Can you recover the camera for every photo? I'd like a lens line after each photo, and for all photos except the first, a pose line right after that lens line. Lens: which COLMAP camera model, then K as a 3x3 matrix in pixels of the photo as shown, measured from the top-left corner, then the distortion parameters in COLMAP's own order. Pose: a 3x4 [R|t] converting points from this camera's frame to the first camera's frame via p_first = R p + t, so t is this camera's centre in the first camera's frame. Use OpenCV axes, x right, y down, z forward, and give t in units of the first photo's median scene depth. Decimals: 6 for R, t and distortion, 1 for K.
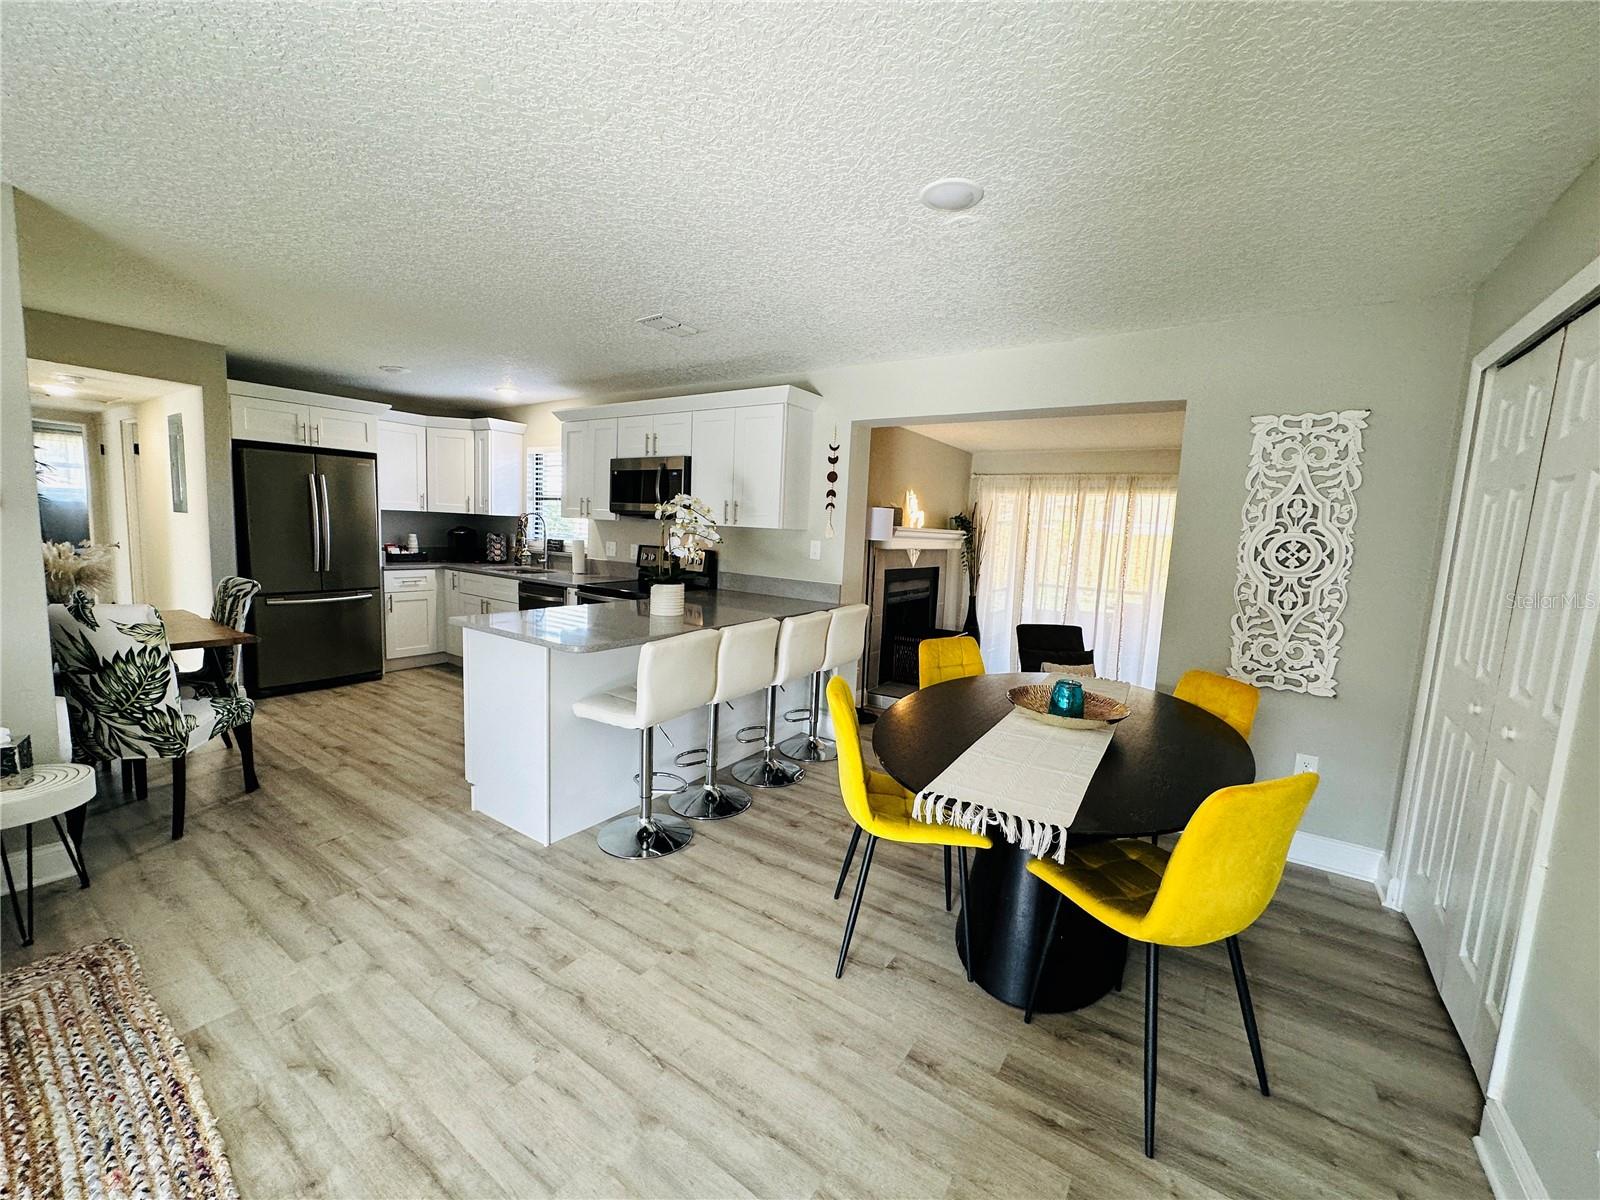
lens RADIAL K [[635.9, 0, 800.9], [0, 635.9, 596.8], [0, 0, 1]] dist [-0.003382, 0.000126]
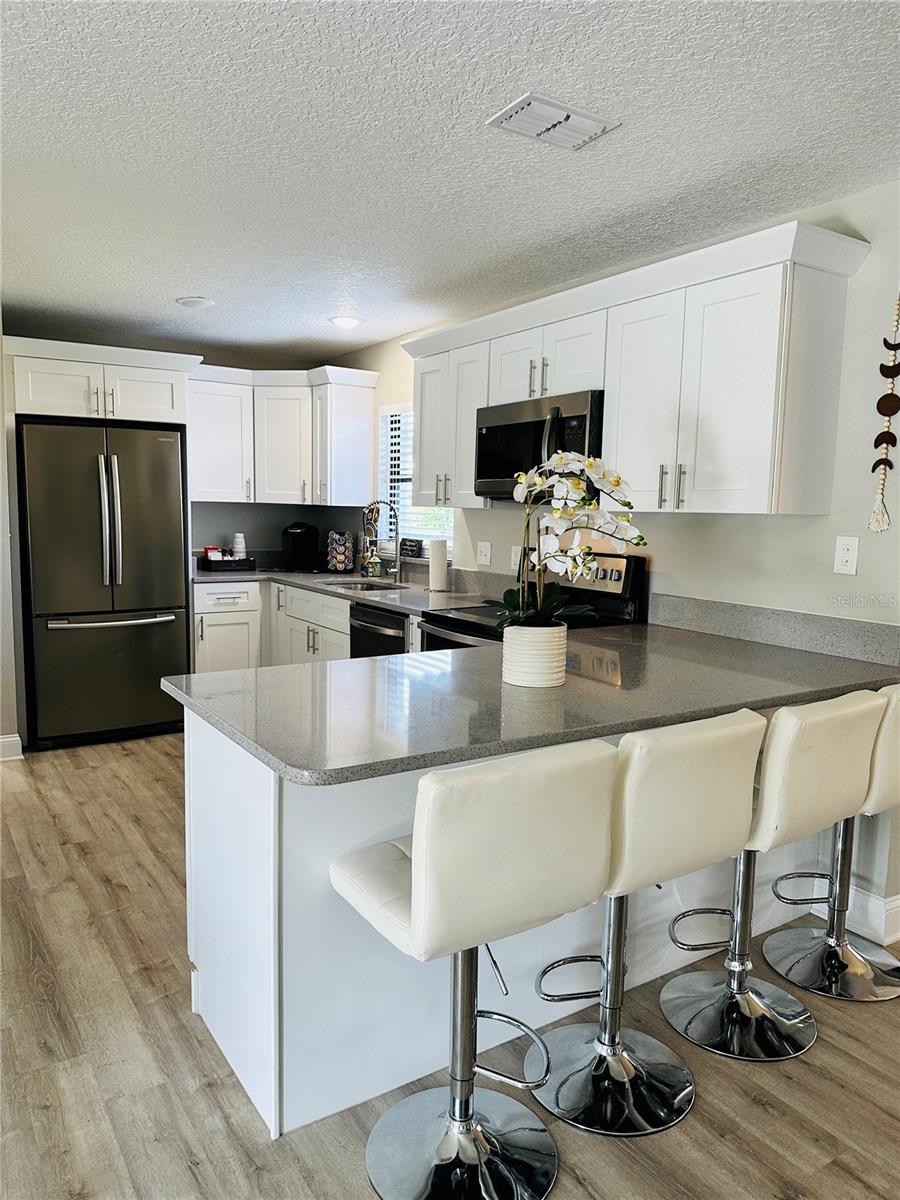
lens RADIAL K [[837.8, 0, 450.0], [0, 837.8, 600.0], [0, 0, 1]] dist [0.072053, -0.095547]
pose [[0.923328, 0.017101, -0.383630, -0.009857], [-0.021645, 0.999737, -0.007529, -0.031850], [0.383401, 0.015255, 0.923456, 0.315881]]
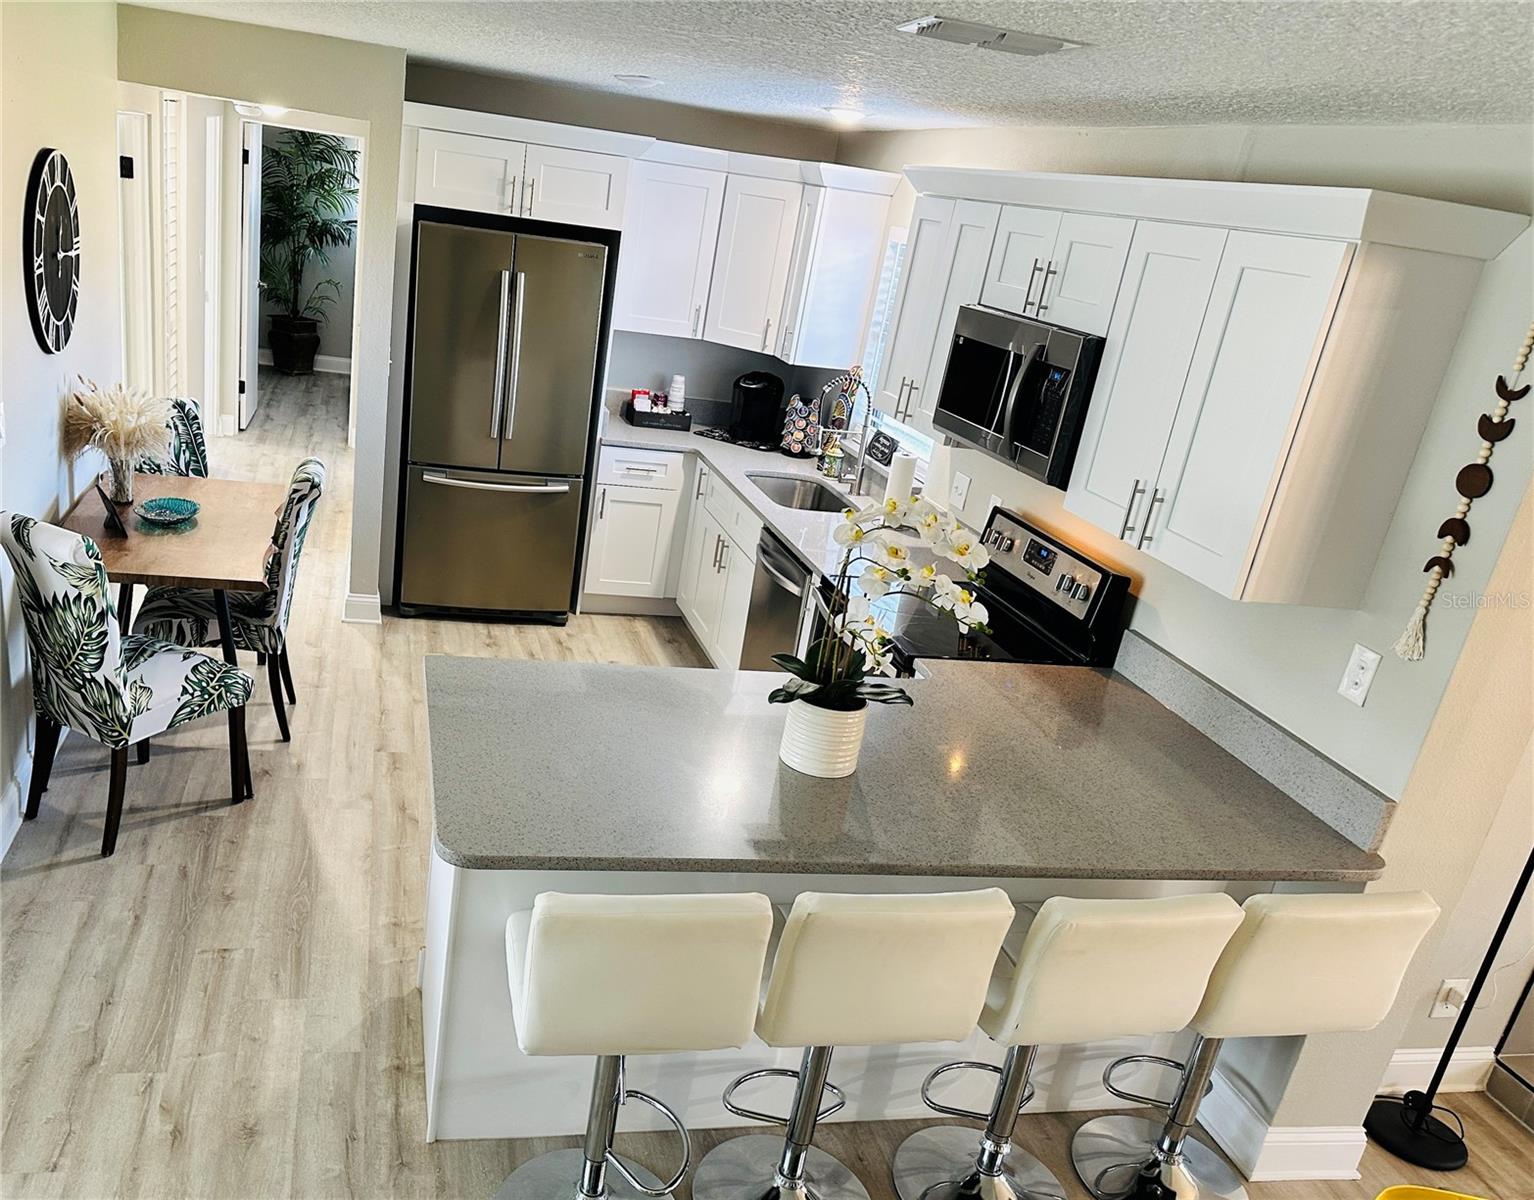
lens RADIAL K [[1222.1, 0, 644.3], [0, 1222.1, 656.8], [0, 0, 1]] dist [0.090630, -0.132988]
pose [[0.713586, 0.299013, -0.633550, 0.196644], [-0.177420, 0.951990, 0.249473, -0.213123], [0.677729, -0.065616, 0.732378, 0.301689]]
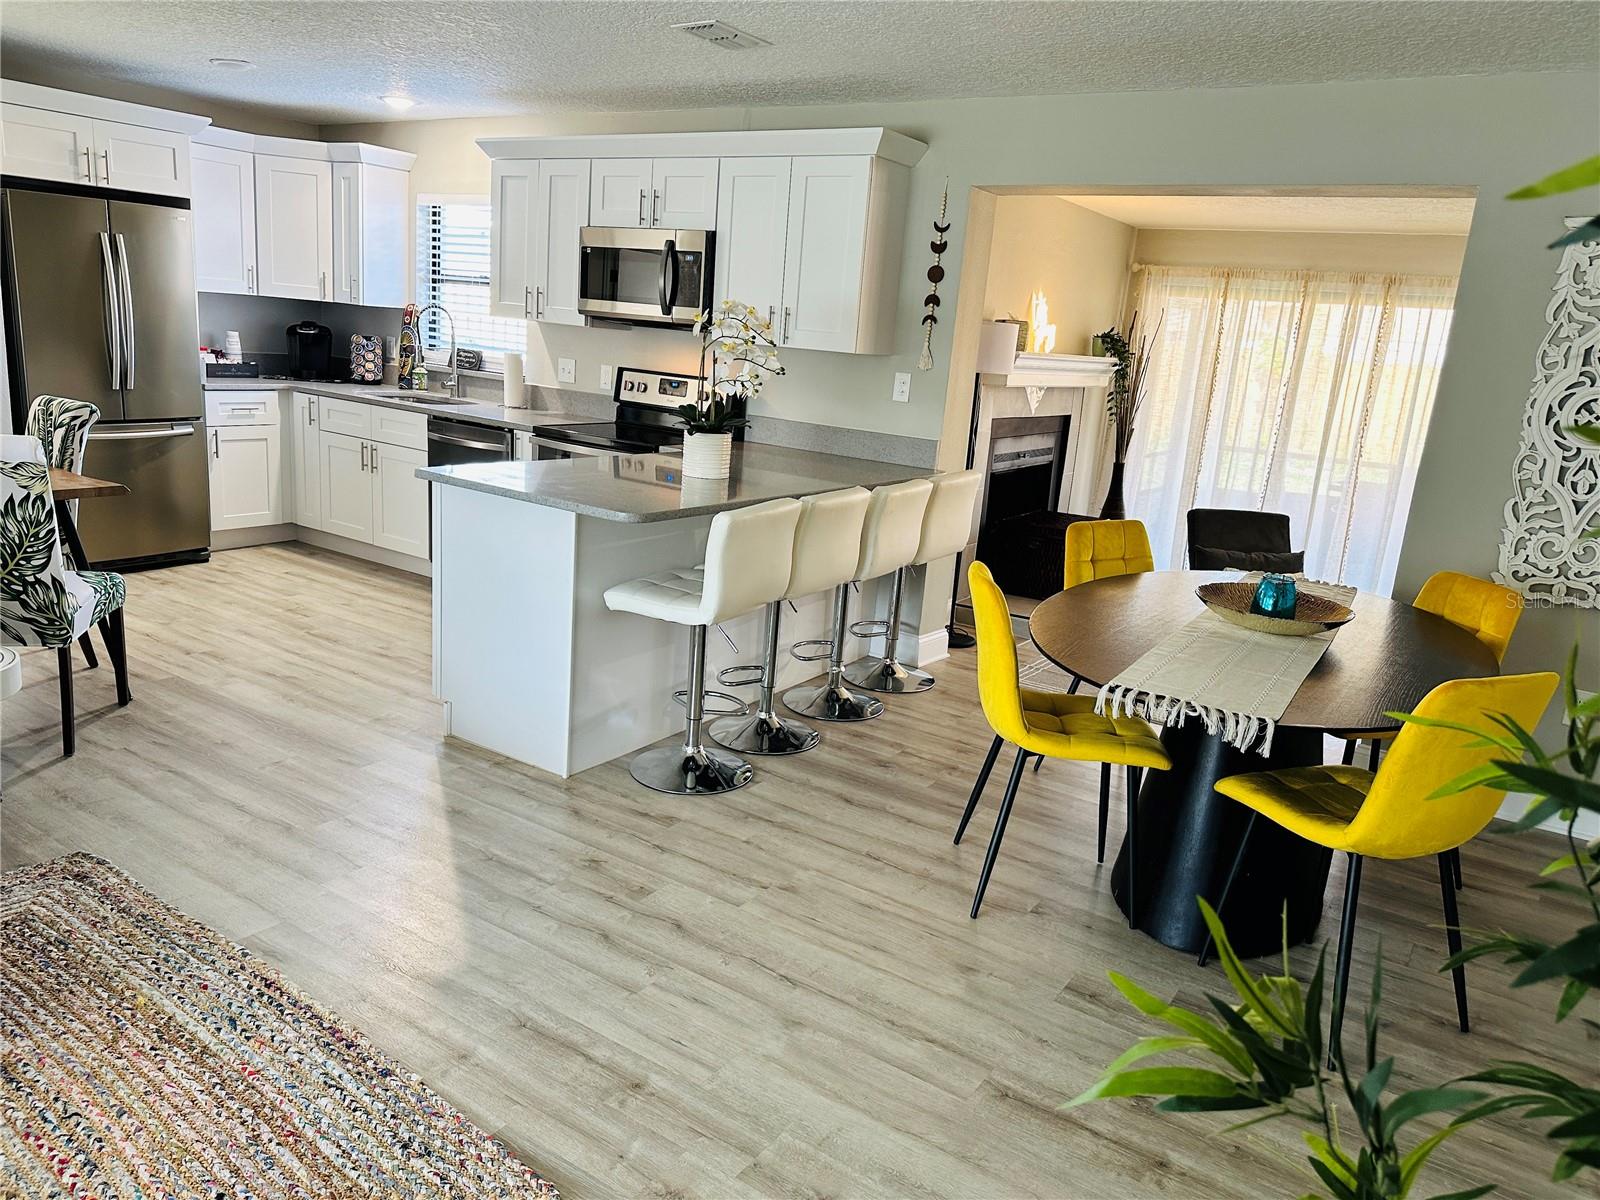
lens RADIAL K [[1117.1, 0, 800.0], [0, 1117.1, 600.0], [0, 0, 1]] dist [0.072053, -0.095547]
pose [[0.999360, 0.030599, 0.018530, -0.118025], [-0.032720, 0.991270, 0.127721, 0.003138], [-0.014460, -0.128246, 0.991637, -0.227806]]
